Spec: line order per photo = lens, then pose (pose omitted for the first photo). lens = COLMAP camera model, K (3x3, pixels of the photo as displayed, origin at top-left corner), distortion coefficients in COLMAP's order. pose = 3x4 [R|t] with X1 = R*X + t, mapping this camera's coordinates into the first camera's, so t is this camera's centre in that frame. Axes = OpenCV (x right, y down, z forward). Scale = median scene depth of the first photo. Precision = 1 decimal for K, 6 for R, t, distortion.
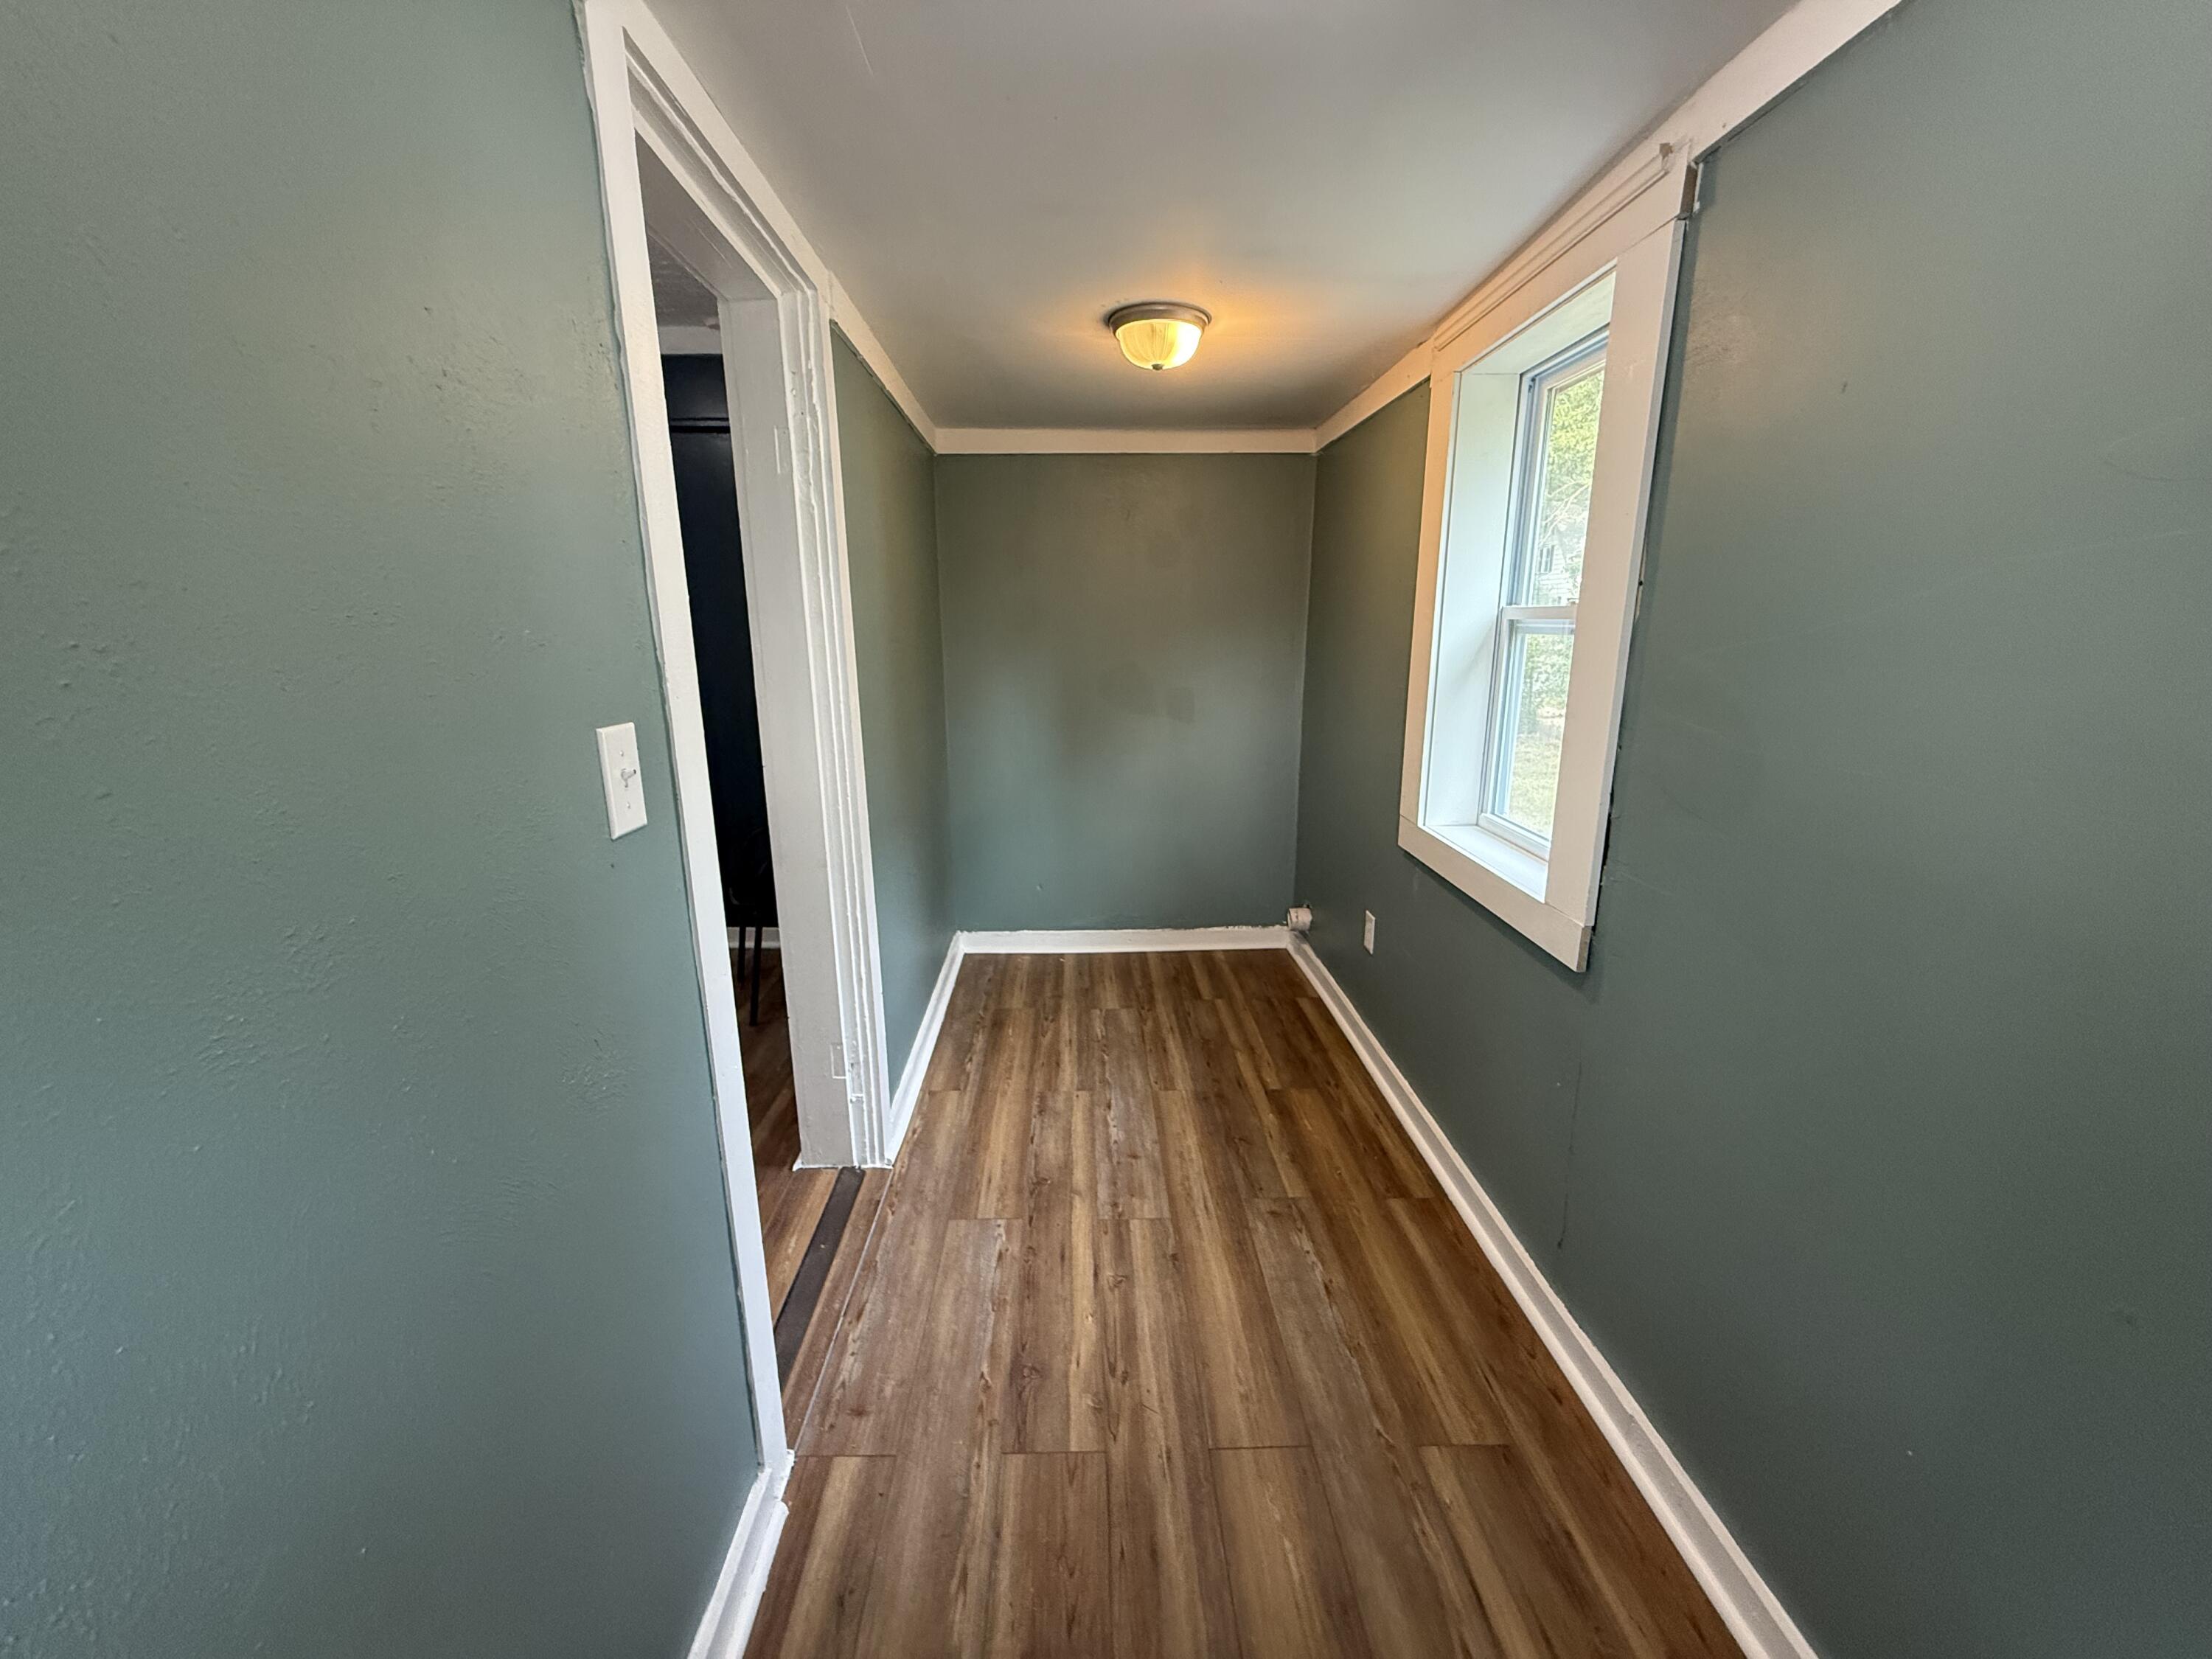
lens RADIAL K [[880.8, 0, 1099.8], [0, 880.8, 830.9], [0, 0, 1]] dist [-0.000810, -0.000111]
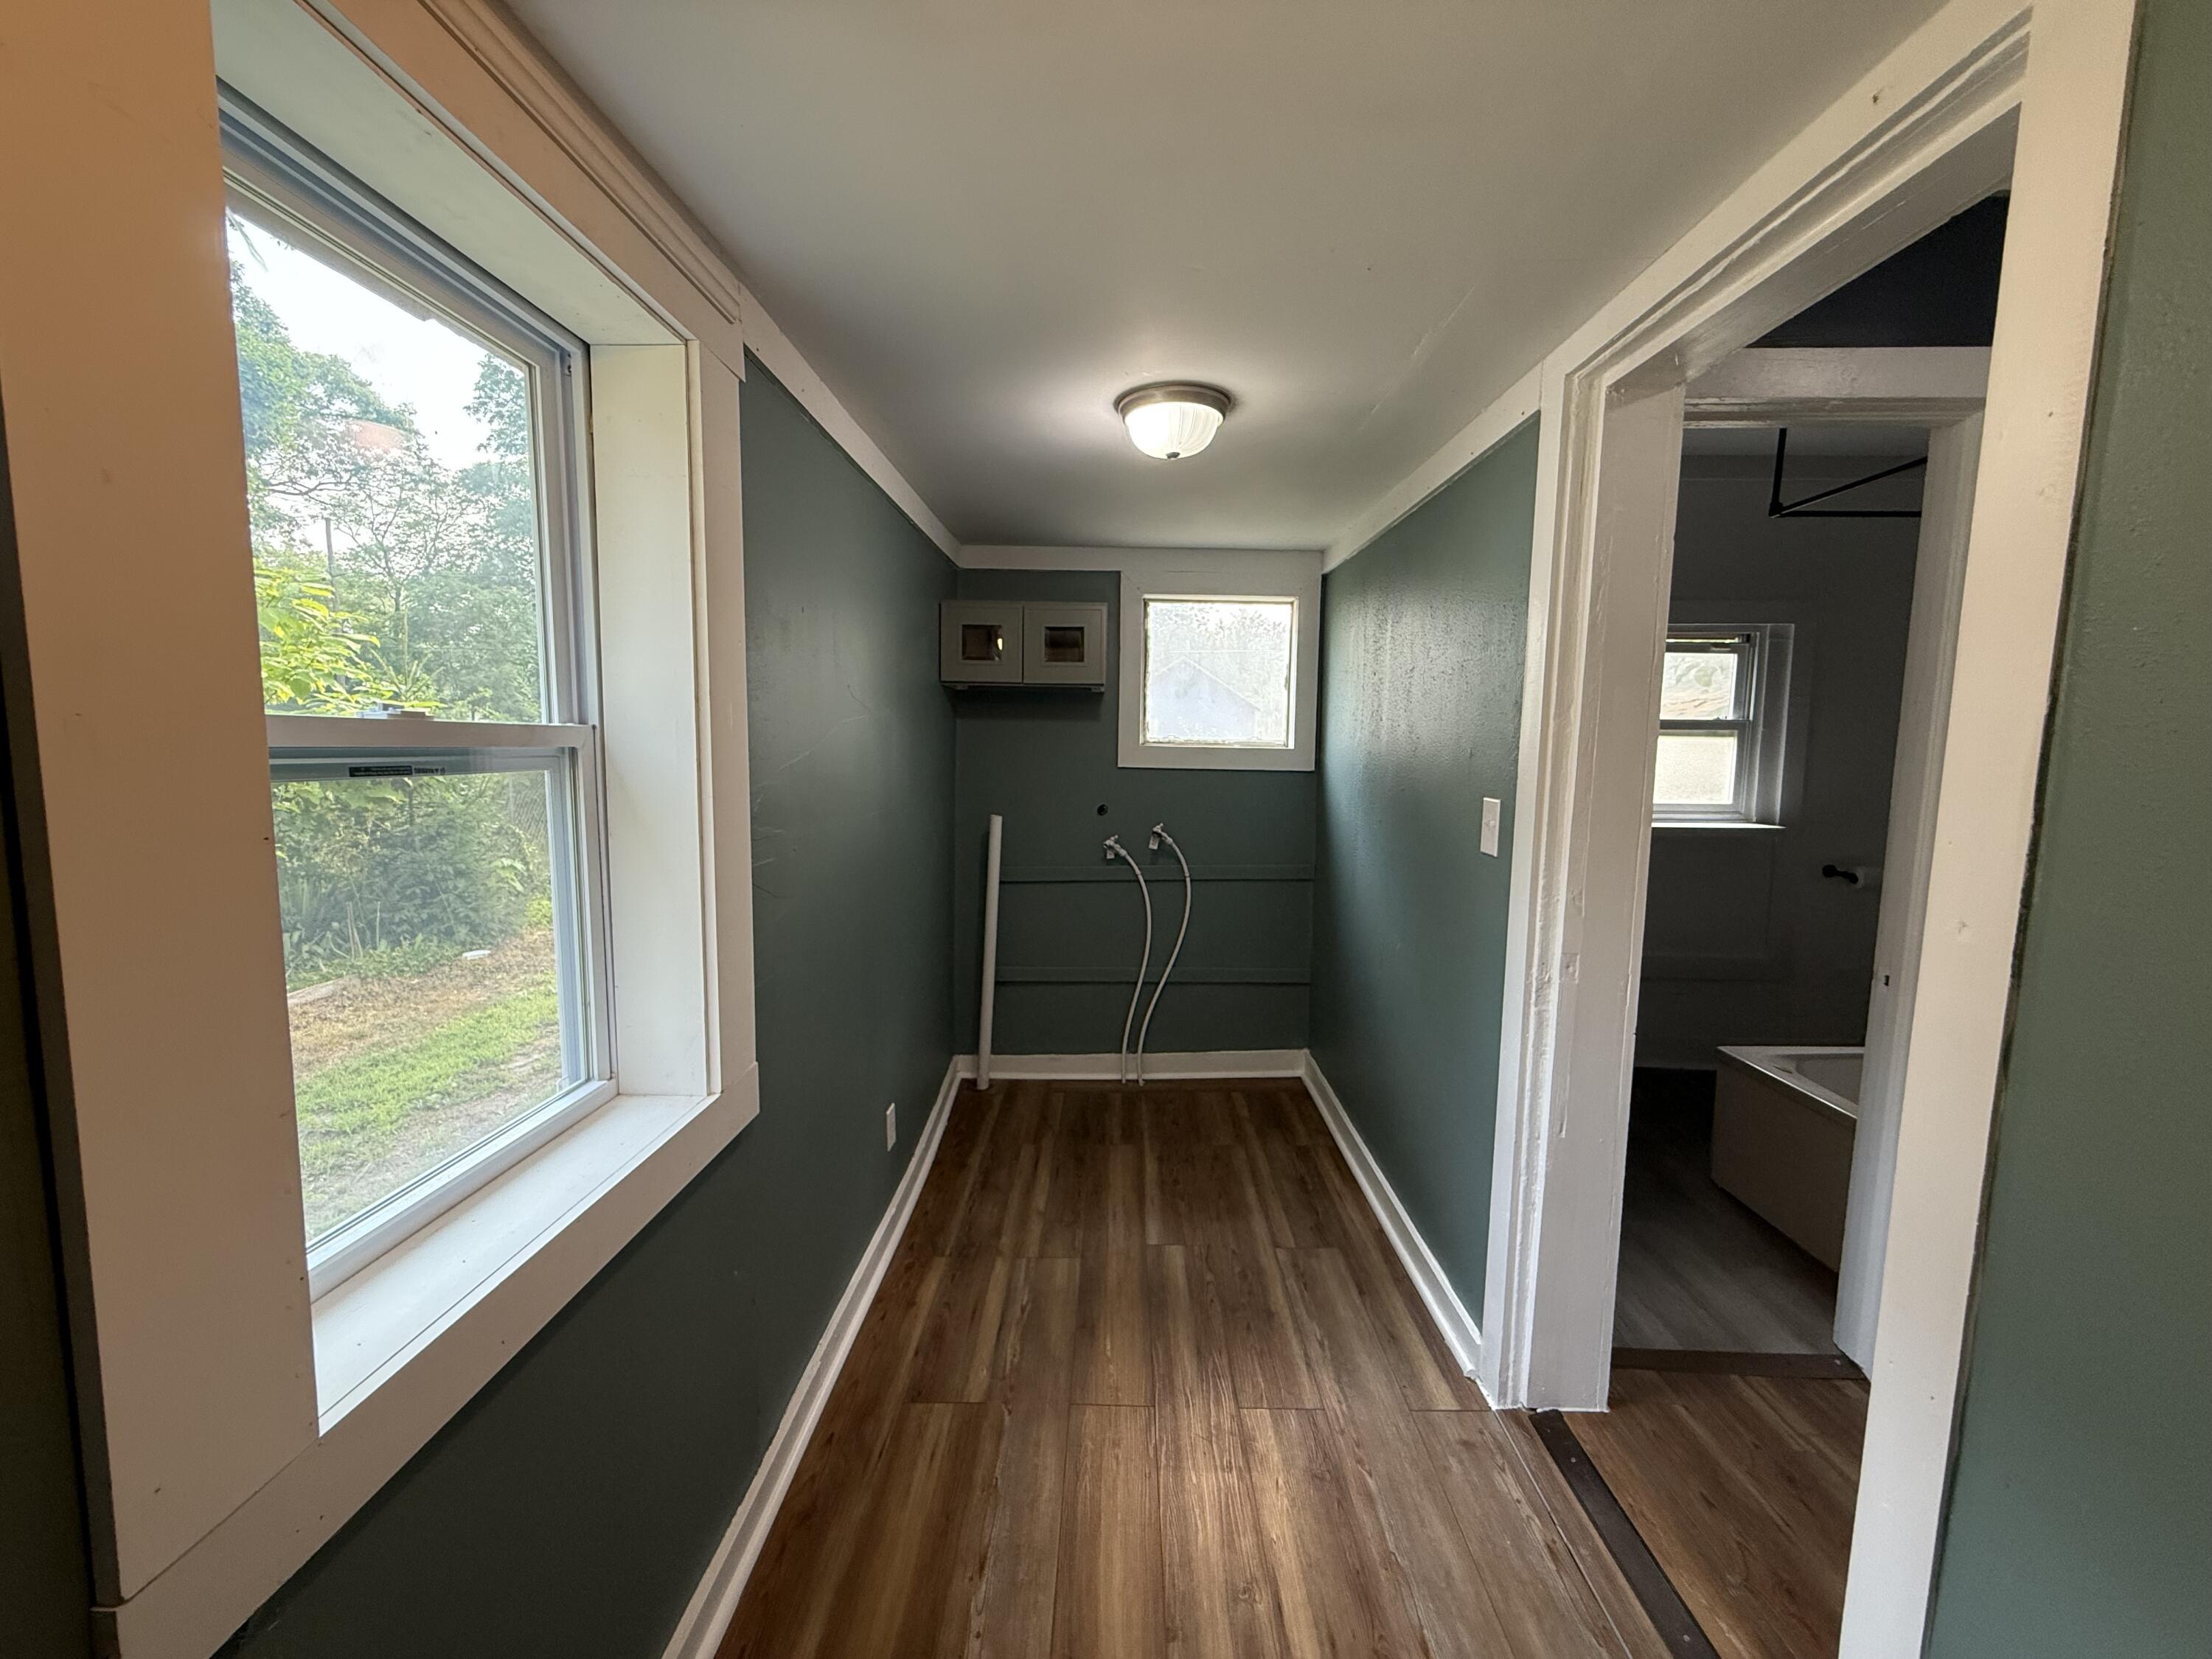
lens RADIAL K [[880.8, 0, 1099.8], [0, 880.8, 830.9], [0, 0, 1]] dist [-0.000810, -0.000111]
pose [[-0.998797, -0.002890, 0.048945, 0.138390], [0.013196, 0.945584, 0.325109, -0.442945], [-0.047221, 0.325364, -0.944409, 1.846715]]
